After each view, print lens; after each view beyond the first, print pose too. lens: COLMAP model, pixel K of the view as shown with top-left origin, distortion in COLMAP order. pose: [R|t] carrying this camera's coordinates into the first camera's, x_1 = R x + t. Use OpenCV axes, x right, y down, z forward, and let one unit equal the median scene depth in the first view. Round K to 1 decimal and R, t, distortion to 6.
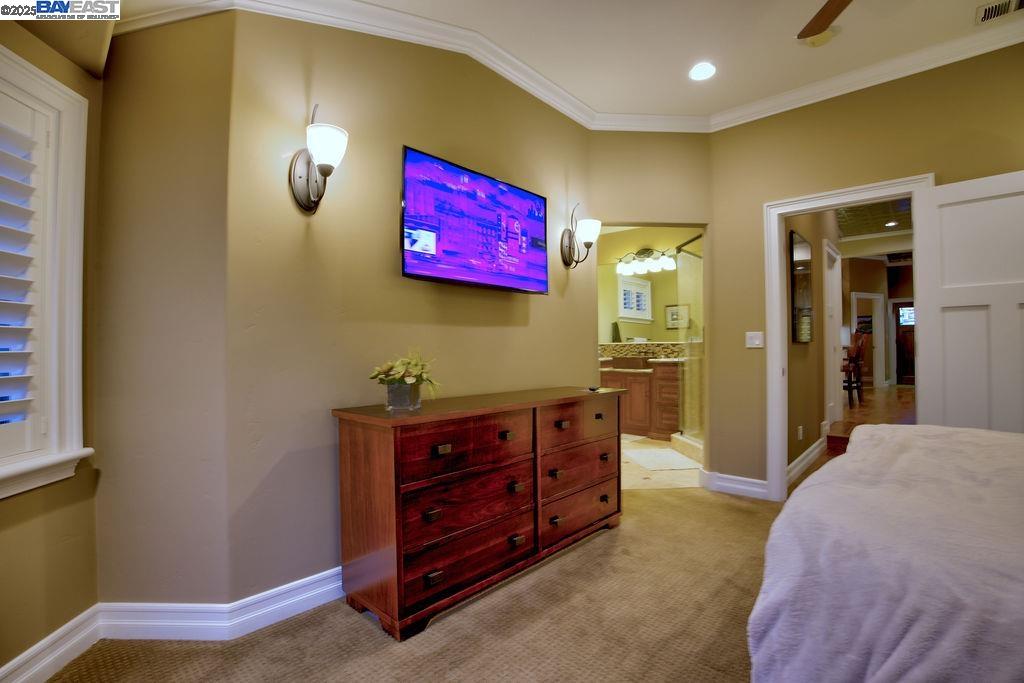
lens RADIAL K [[465.2, 0, 512.0], [0, 465.2, 341.5], [0, 0, 1]] dist [-0.000617, -0.000033]
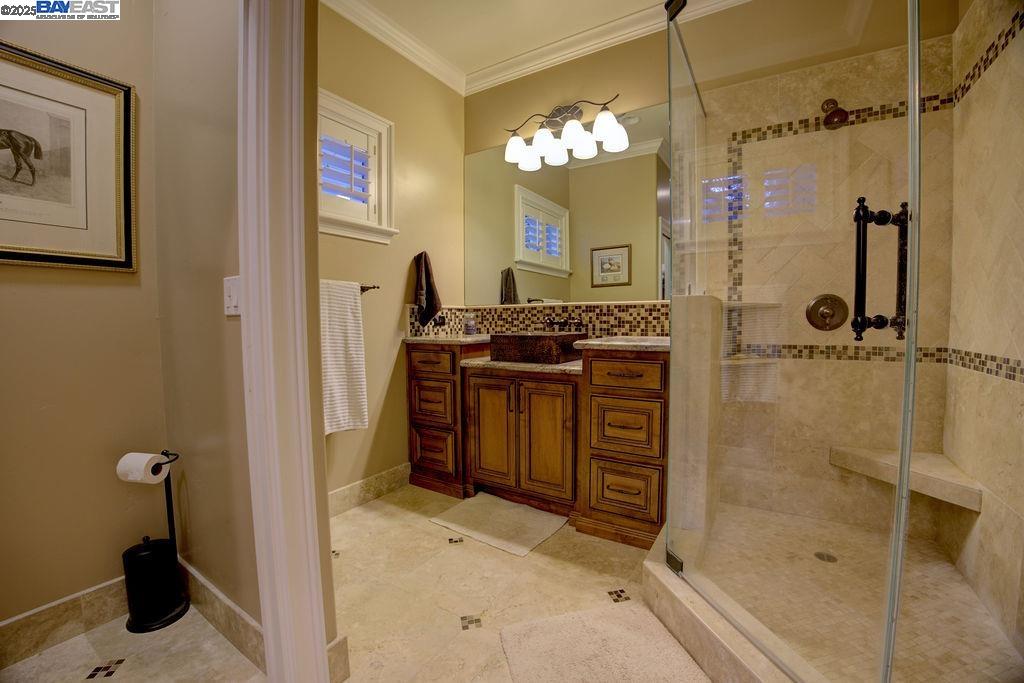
lens RADIAL K [[428.0, 0, 512.0], [0, 428.0, 341.5], [0, 0, 1]] dist [-0.064875, 0.011339]
pose [[0.983218, -0.003301, 0.182404, 0.151586], [-0.007816, 0.998156, 0.060193, 0.015334], [-0.182266, -0.060609, 0.981380, 0.564325]]
